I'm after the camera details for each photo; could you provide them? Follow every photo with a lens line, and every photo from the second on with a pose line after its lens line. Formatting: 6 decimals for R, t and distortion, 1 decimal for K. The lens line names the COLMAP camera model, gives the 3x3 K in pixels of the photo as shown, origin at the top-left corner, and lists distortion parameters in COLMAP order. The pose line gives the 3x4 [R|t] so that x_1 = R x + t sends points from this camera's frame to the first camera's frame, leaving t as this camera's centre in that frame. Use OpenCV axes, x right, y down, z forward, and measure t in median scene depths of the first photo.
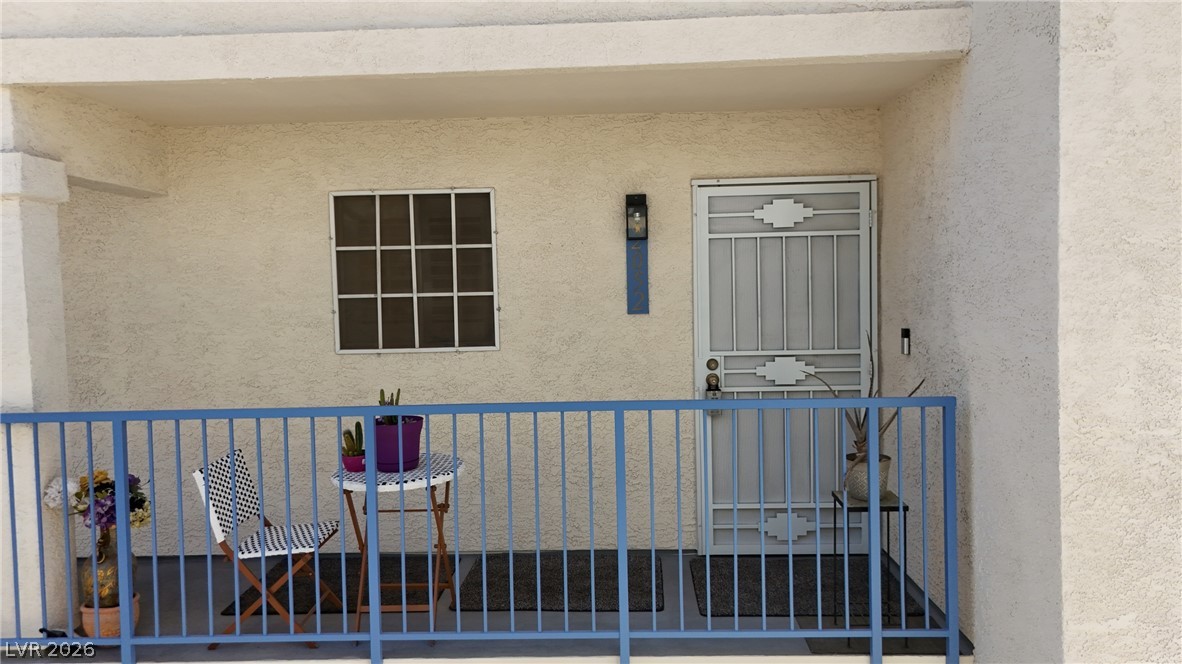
lens RADIAL K [[912.9, 0, 591.0], [0, 912.9, 332.0], [0, 0, 1]] dist [0.003227, 0.000943]
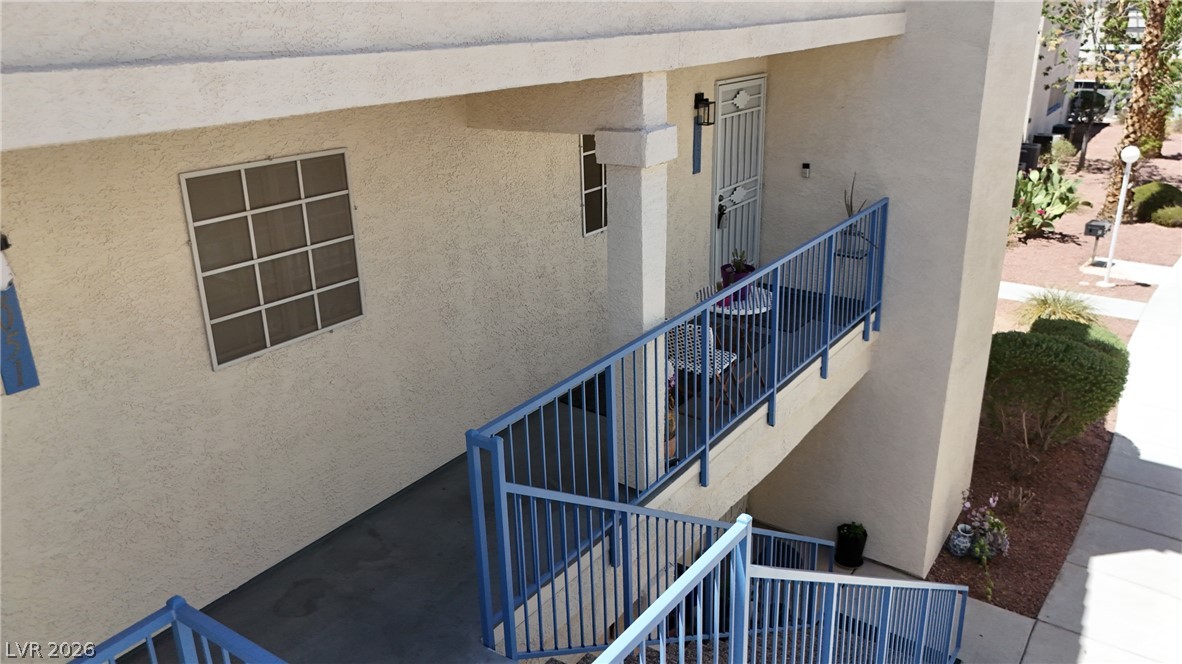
lens RADIAL K [[912.9, 0, 591.0], [0, 912.9, 332.0], [0, 0, 1]] dist [0.003227, 0.000943]
pose [[0.547382, -0.276716, 0.789811, -1.333500], [0.053111, 0.953337, 0.297200, -0.231162], [-0.835196, -0.120735, 0.536536, 0.292212]]
